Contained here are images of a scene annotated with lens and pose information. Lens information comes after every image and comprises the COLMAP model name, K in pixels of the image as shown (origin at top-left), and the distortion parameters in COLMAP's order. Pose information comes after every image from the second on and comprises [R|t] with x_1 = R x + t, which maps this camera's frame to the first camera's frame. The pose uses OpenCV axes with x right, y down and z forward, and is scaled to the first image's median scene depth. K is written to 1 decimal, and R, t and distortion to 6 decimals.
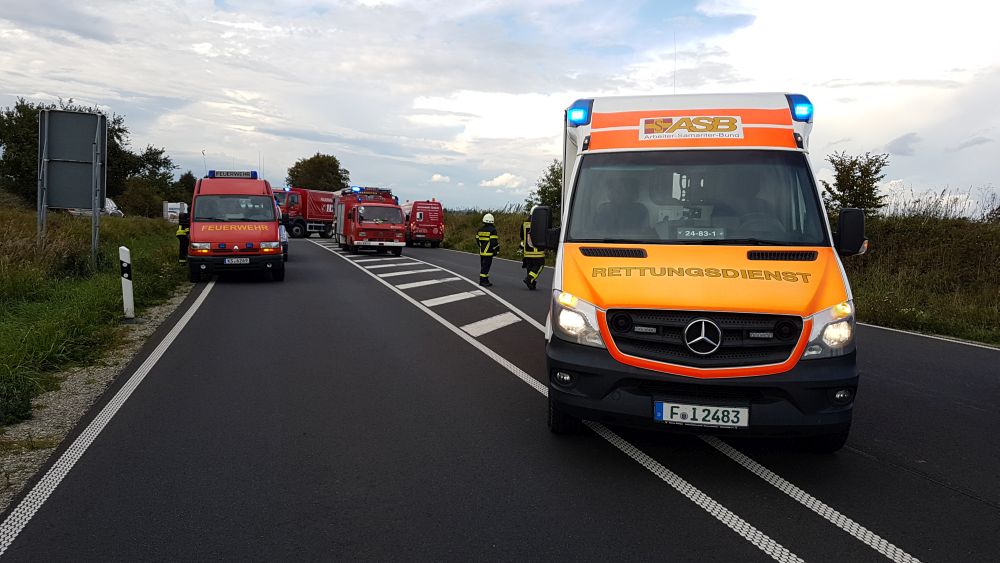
lens RADIAL K [[771.2, 0, 476.0], [0, 771.2, 282.8], [0, 0, 1]] dist [0.118174, -0.095785]
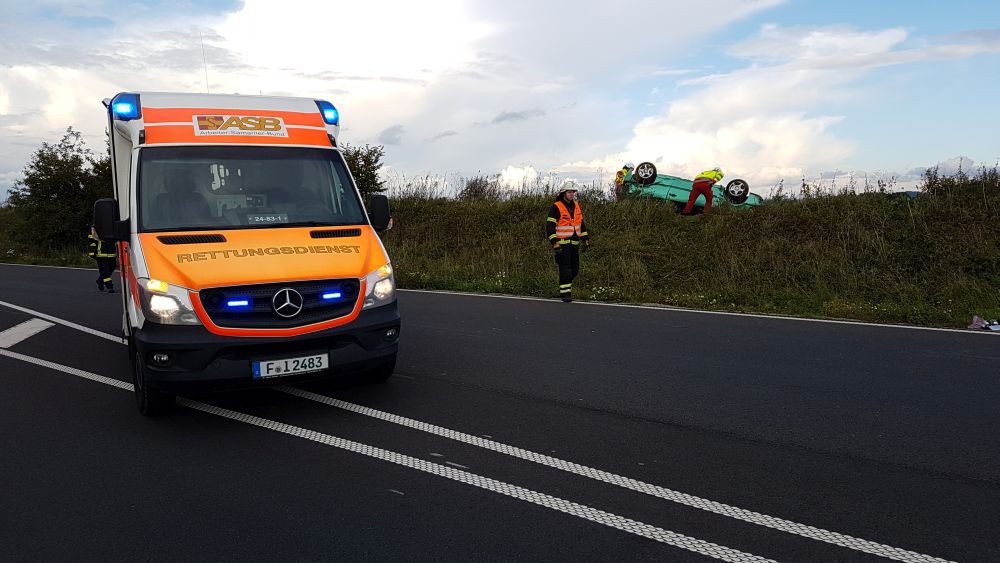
lens RADIAL K [[771.2, 0, 506.3], [0, 771.2, 281.8], [0, 0, 1]] dist [0.118174, -0.095785]
pose [[0.802997, -0.102311, 0.587136, -0.109730], [0.092556, 0.994610, 0.046731, 0.008446], [-0.588752, 0.016818, 0.808139, -0.142598]]
